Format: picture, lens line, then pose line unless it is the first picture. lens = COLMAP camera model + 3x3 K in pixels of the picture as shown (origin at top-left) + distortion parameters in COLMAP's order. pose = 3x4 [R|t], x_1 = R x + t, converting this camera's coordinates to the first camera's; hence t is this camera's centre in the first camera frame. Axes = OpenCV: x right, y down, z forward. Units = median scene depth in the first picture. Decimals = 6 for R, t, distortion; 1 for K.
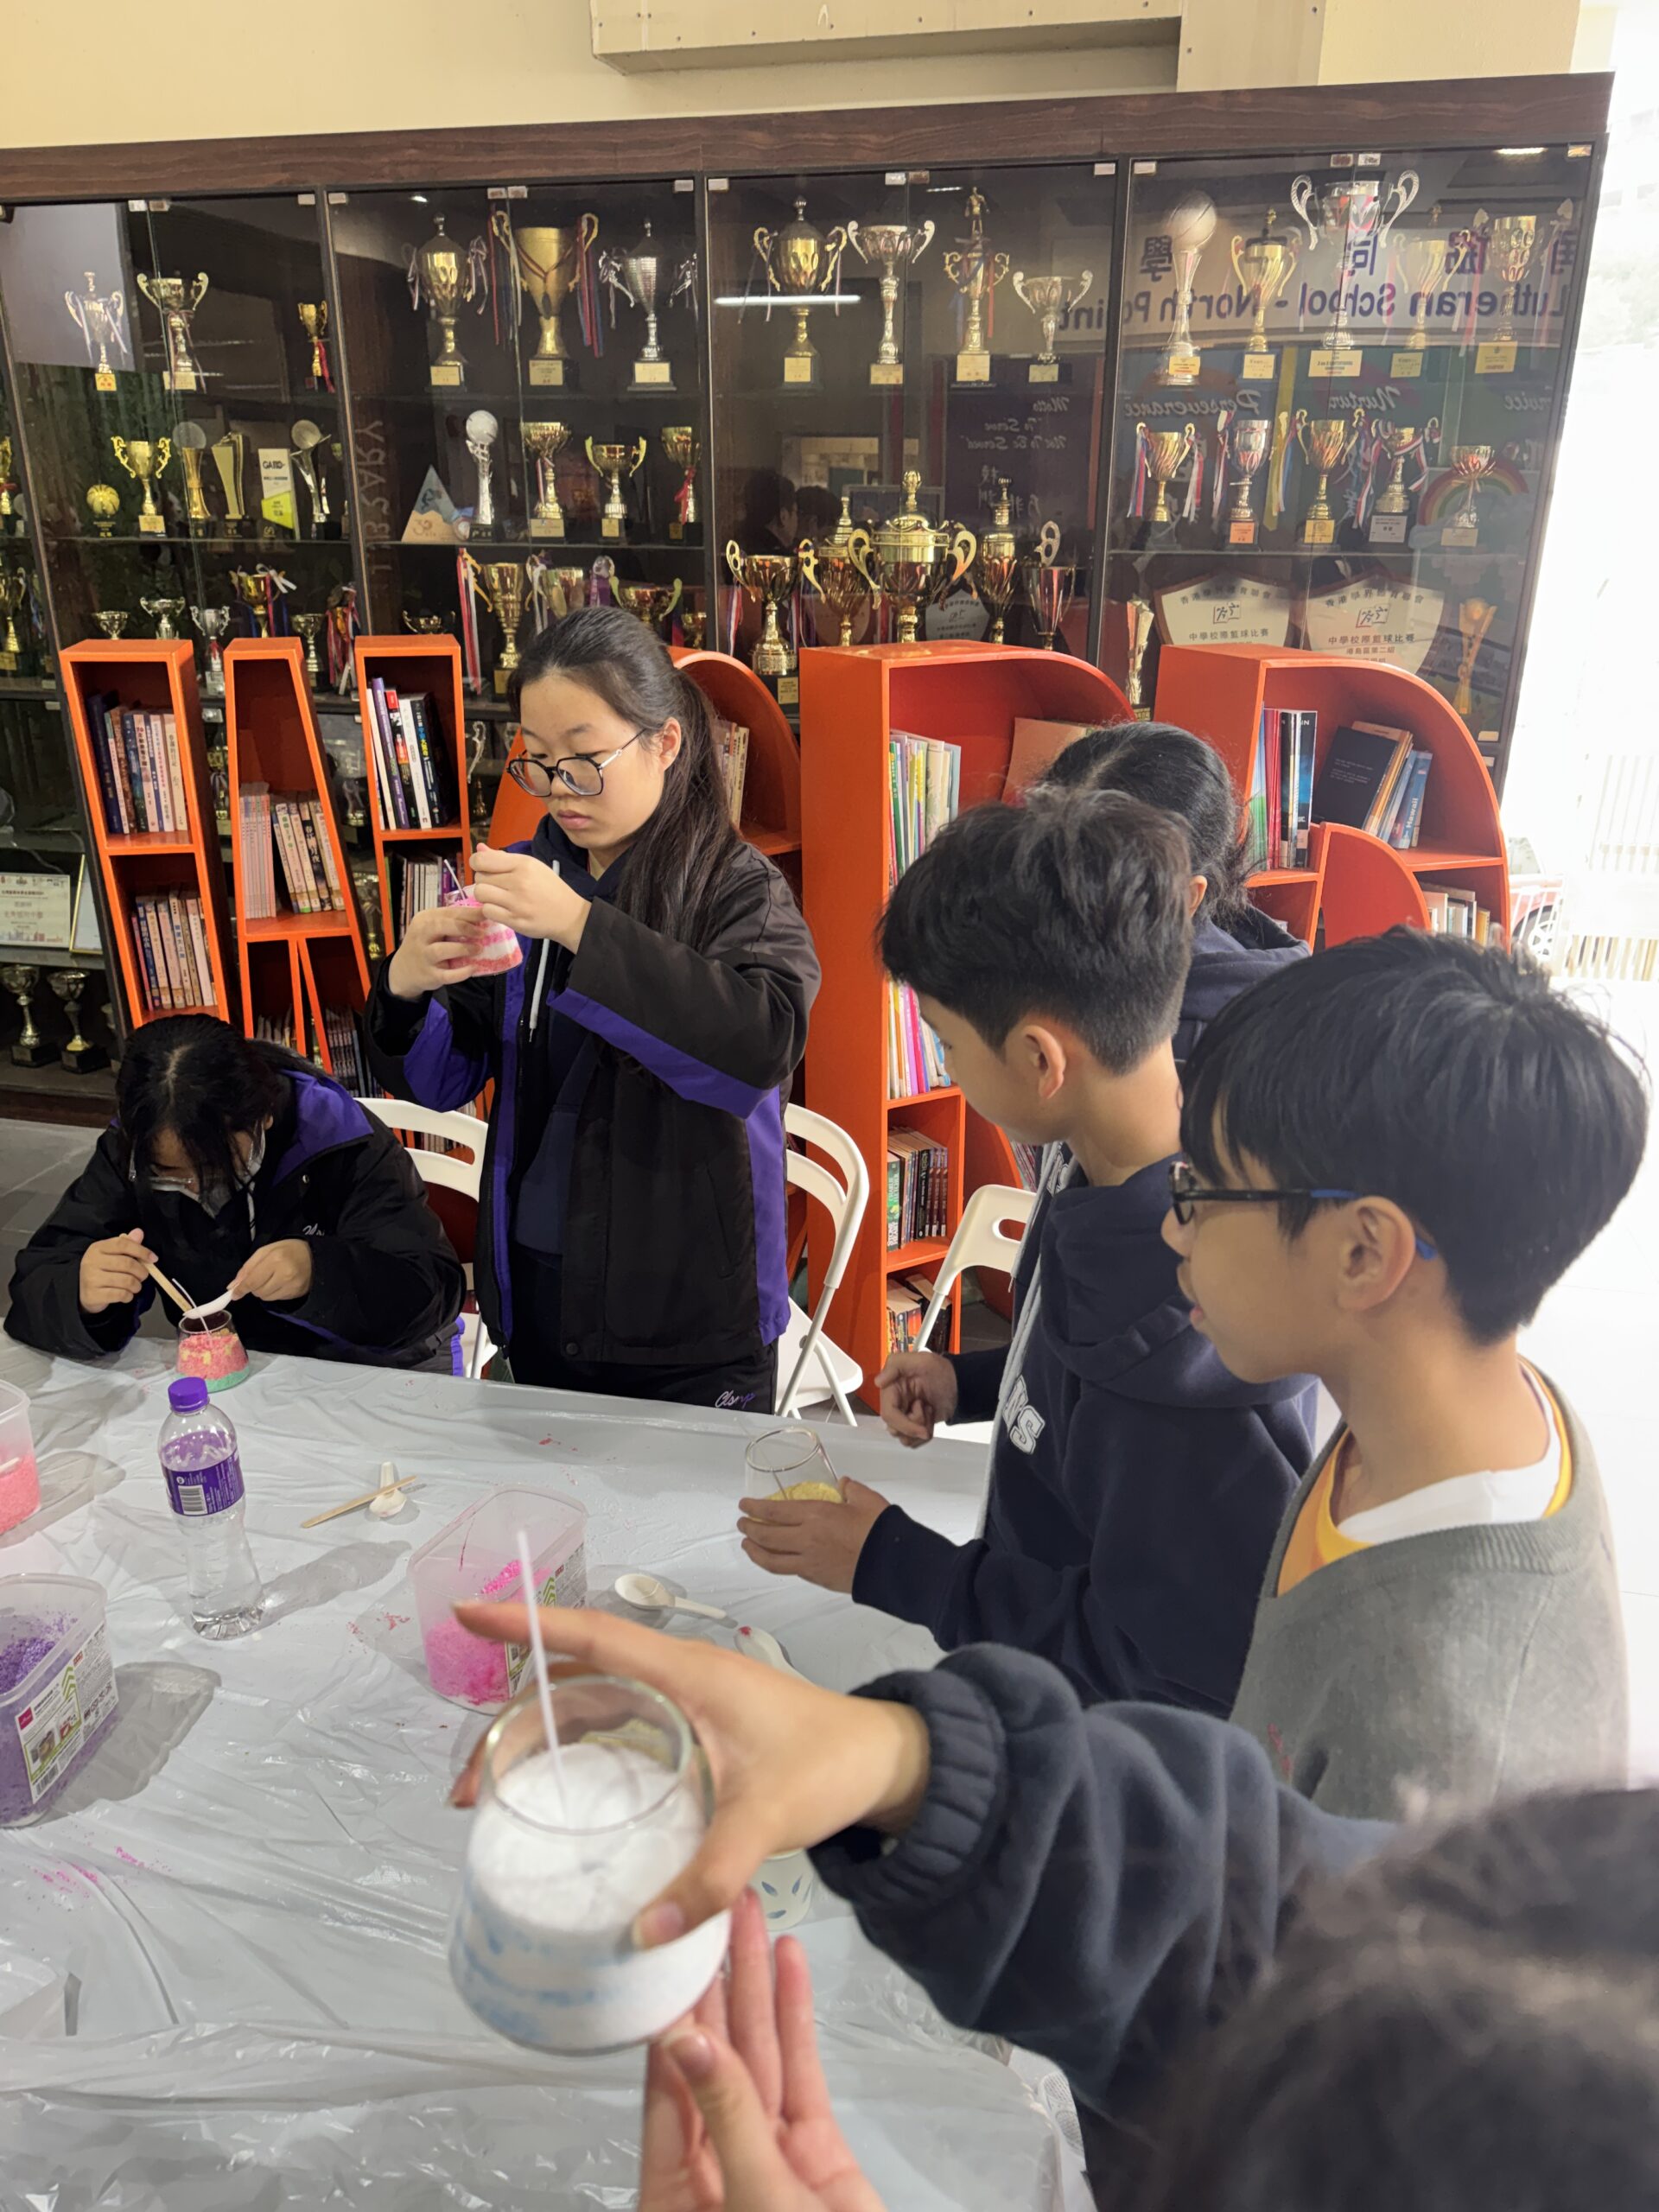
lens RADIAL K [[1568.9, 0, 851.5], [0, 1568.9, 1104.5], [0, 0, 1]] dist [0.022701, -0.025342]
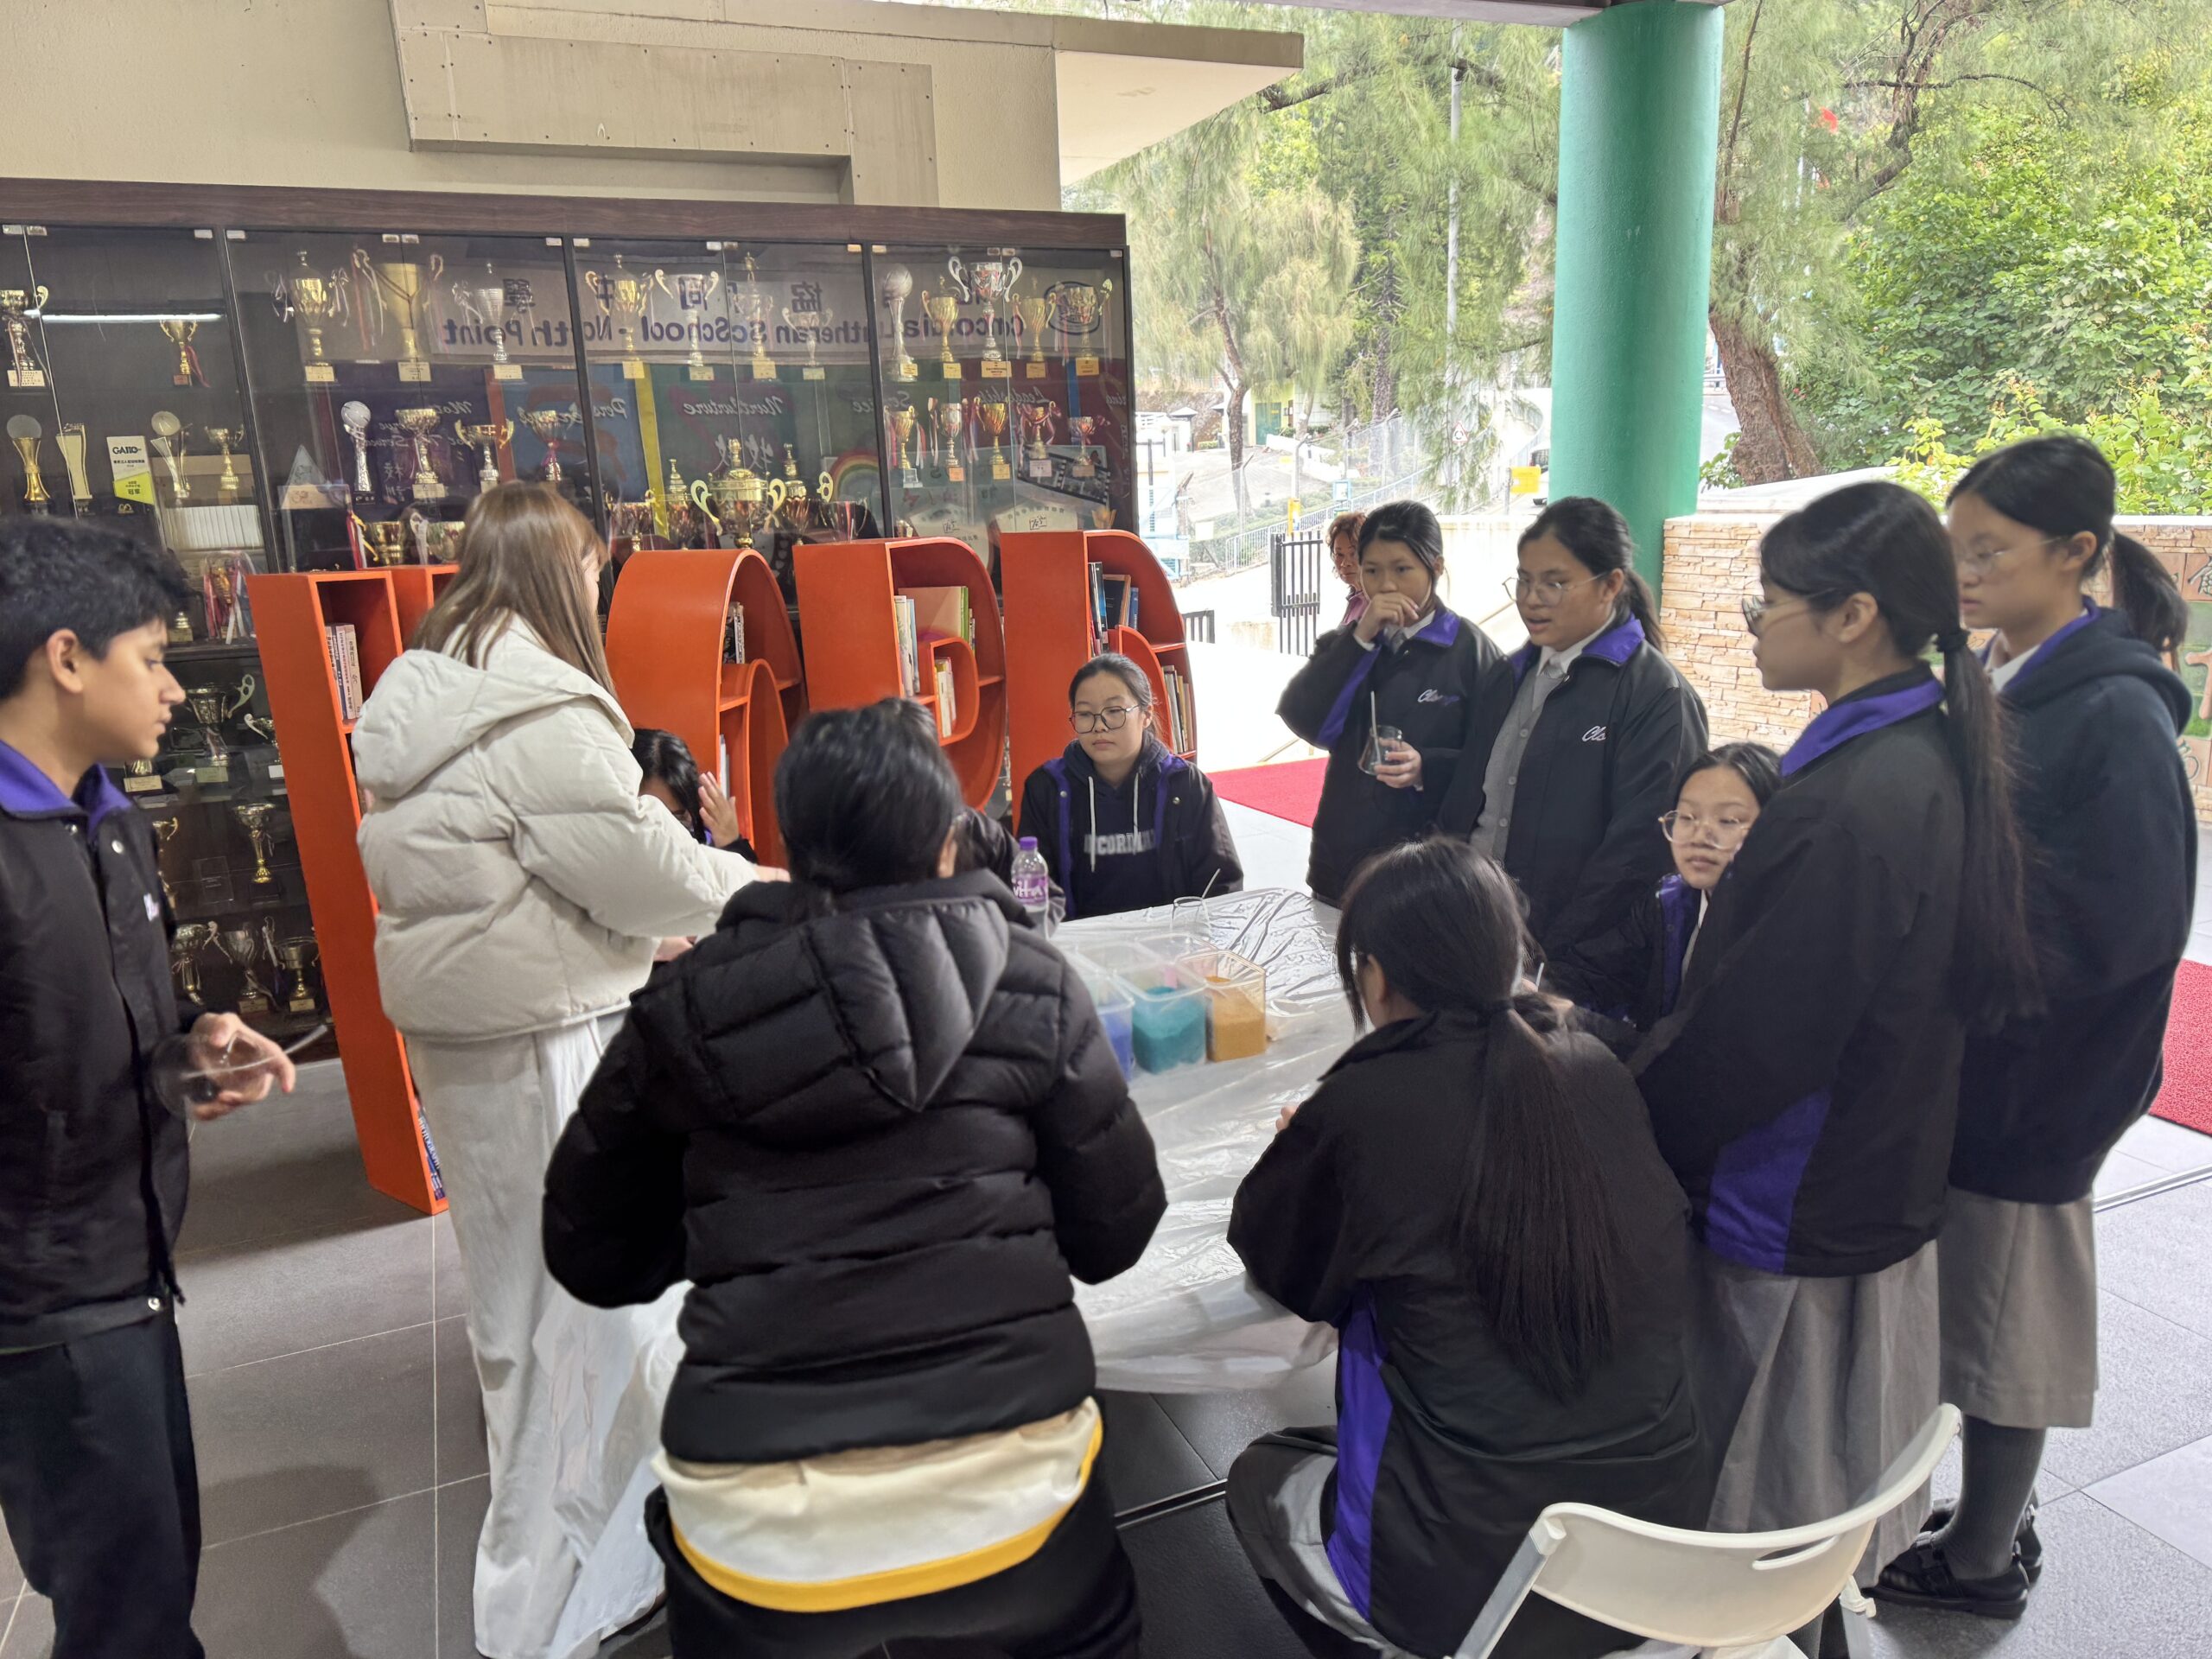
lens RADIAL K [[1568.9, 0, 1093.2], [0, 1568.9, 817.0], [0, 0, 1]] dist [0.022701, -0.025342]
pose [[0.816622, -0.152928, 0.556545, -0.538503], [0.245645, 0.964657, -0.095367, 0.132822], [-0.522291, 0.214591, 0.825326, -0.246274]]
